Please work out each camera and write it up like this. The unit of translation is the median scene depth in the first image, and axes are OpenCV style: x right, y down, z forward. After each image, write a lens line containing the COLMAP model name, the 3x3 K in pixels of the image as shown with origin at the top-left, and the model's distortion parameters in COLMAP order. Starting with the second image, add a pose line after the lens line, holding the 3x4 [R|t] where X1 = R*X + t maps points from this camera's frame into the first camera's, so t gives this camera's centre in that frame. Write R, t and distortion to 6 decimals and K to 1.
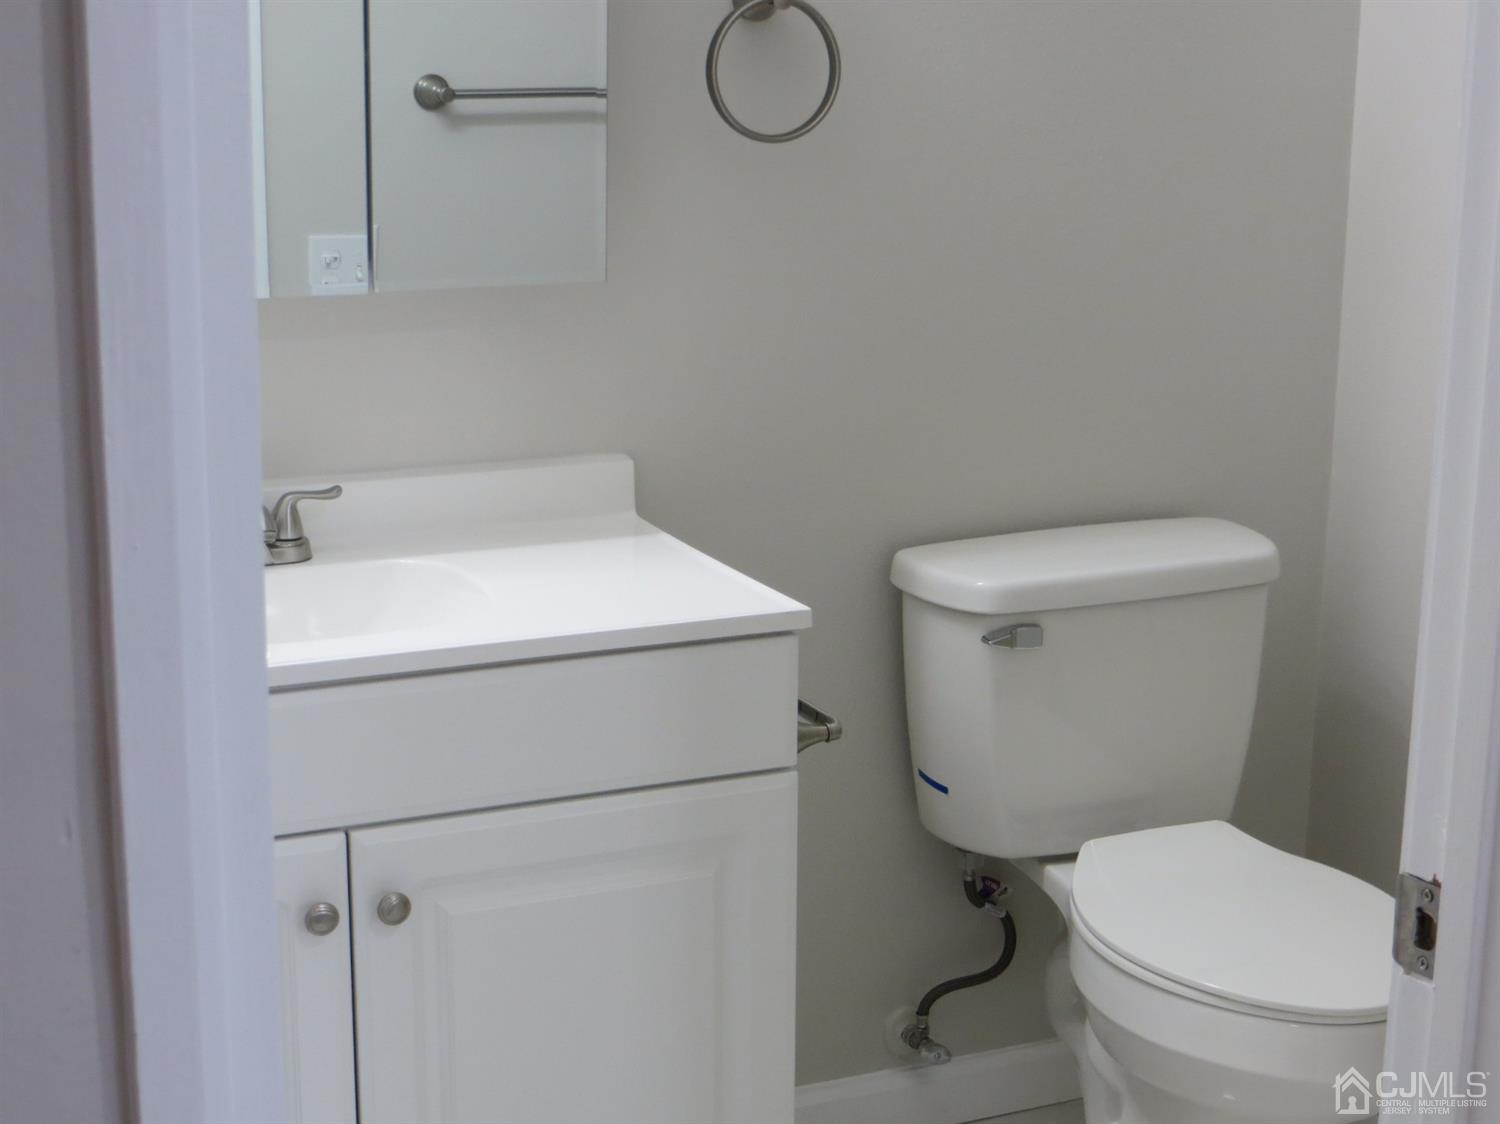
lens RADIAL K [[2551.3, 0, 750.0], [0, 2551.3, 562.0], [0, 0, 1]] dist [-0.056082, -0.105723]
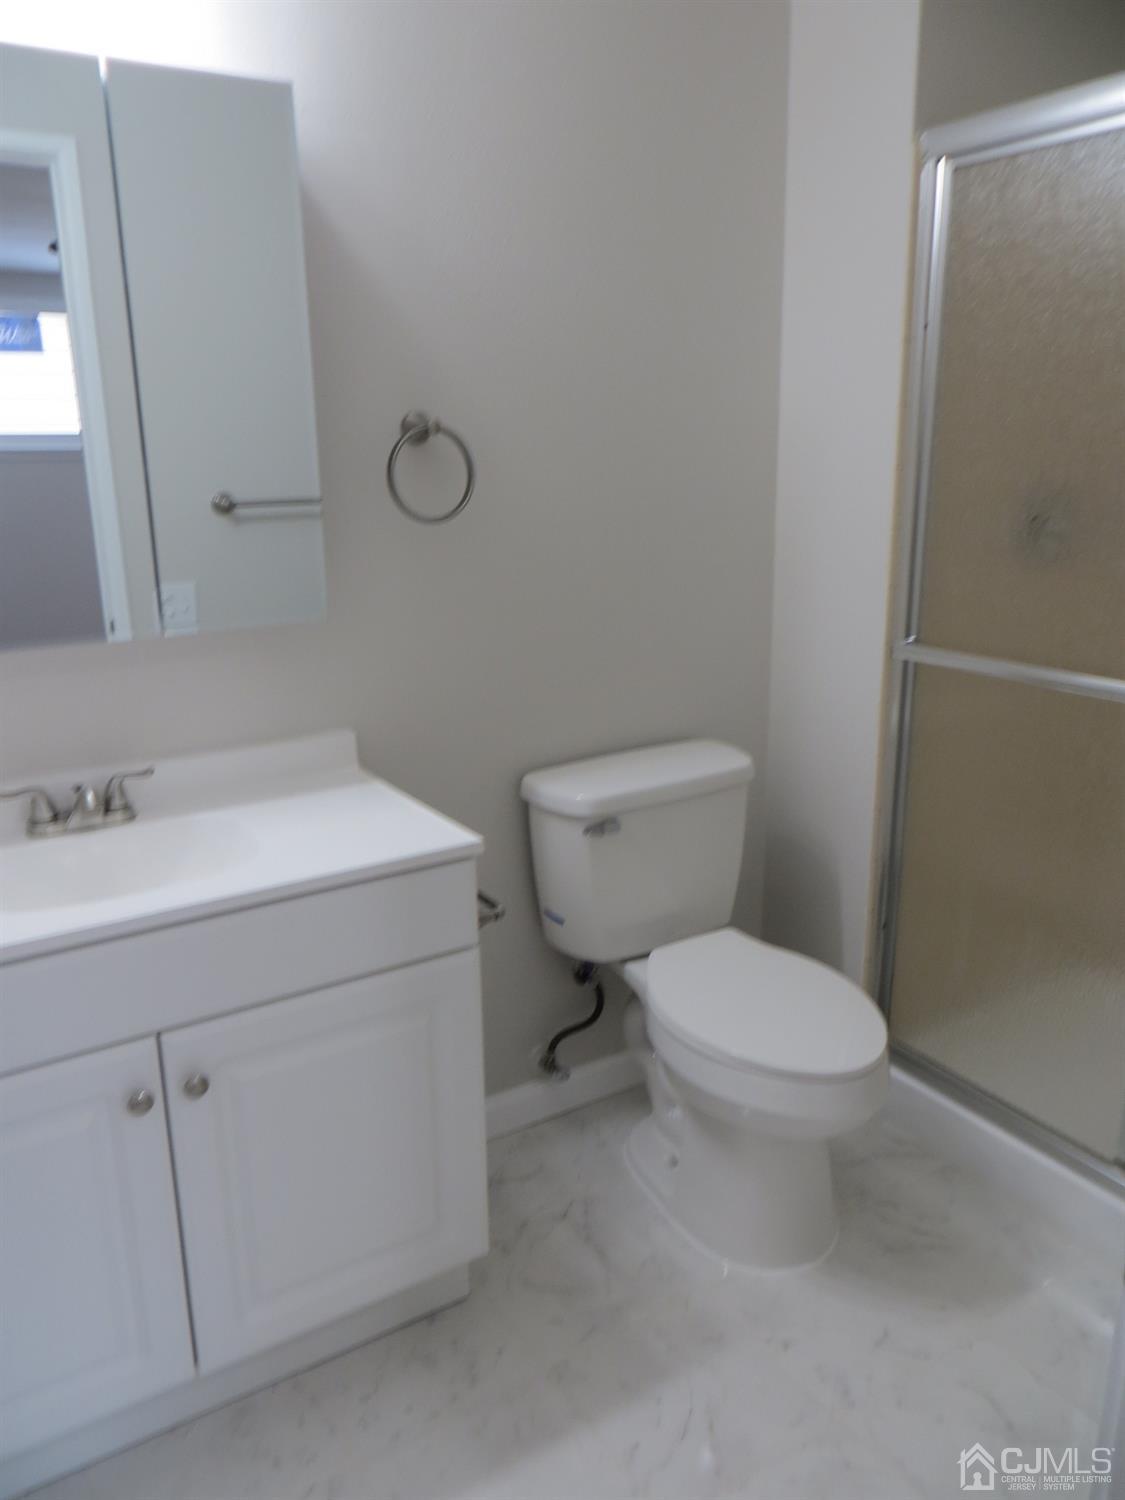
lens RADIAL K [[1132.0, 0, 514.1], [0, 1132.0, 754.9], [0, 0, 1]] dist [0.014322, 0.002111]
pose [[0.994635, -0.056962, 0.086349, -0.009803], [0.054483, 0.998039, 0.030808, -0.041266], [-0.087934, -0.025939, 0.995789, 0.302808]]
